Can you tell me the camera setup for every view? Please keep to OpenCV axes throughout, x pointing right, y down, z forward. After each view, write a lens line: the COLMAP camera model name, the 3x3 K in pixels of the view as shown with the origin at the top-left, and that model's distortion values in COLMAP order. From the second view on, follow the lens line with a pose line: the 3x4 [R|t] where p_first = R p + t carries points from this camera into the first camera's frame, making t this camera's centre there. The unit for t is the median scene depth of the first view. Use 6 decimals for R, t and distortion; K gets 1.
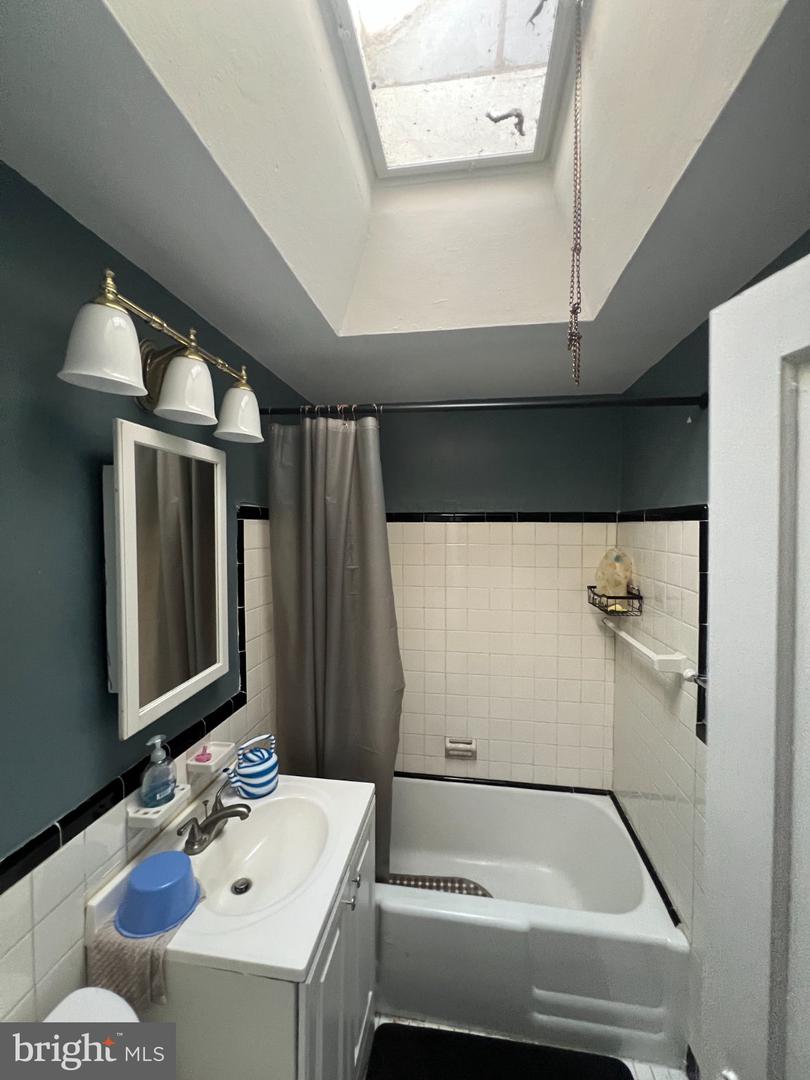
lens RADIAL K [[432.9, 0, 407.5], [0, 432.9, 538.4], [0, 0, 1]] dist [-0.008447, 0.000882]
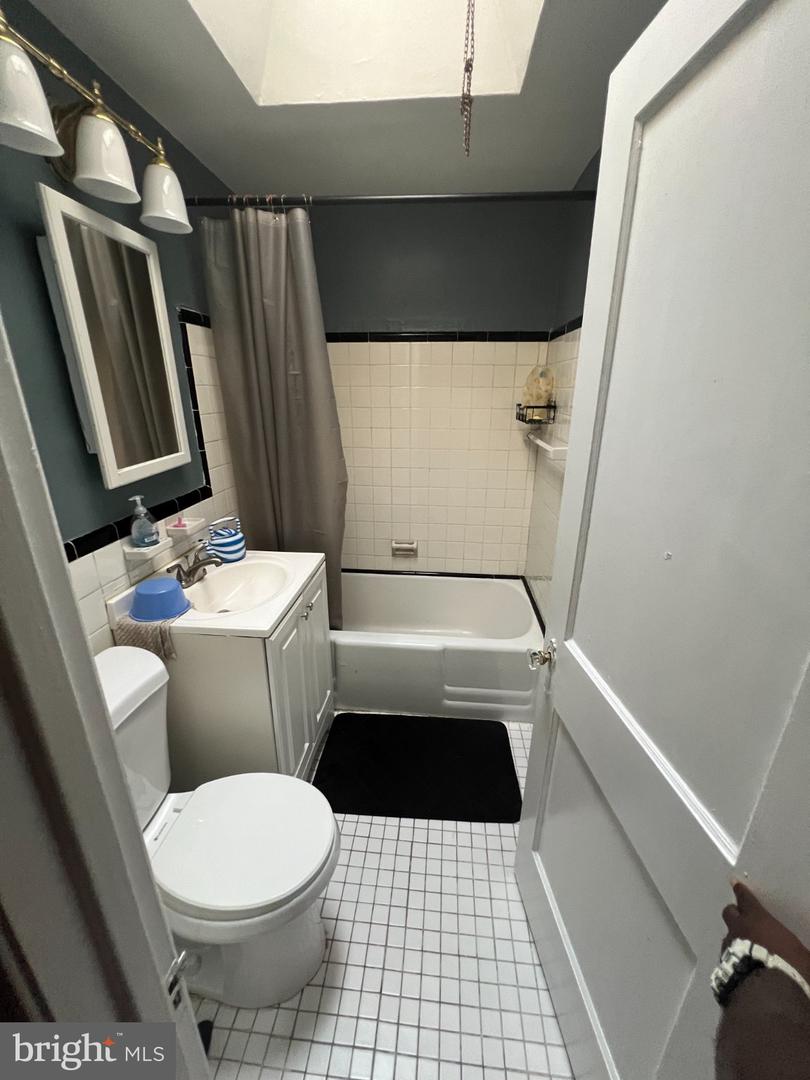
lens RADIAL K [[432.7, 0, 405.9], [0, 432.7, 538.7], [0, 0, 1]] dist [-0.001212, -0.000716]
pose [[0.998065, -0.018642, 0.059326, 0.088516], [-0.000575, 0.951203, 0.308566, 0.141220], [-0.062183, -0.308003, 0.949351, -0.203758]]
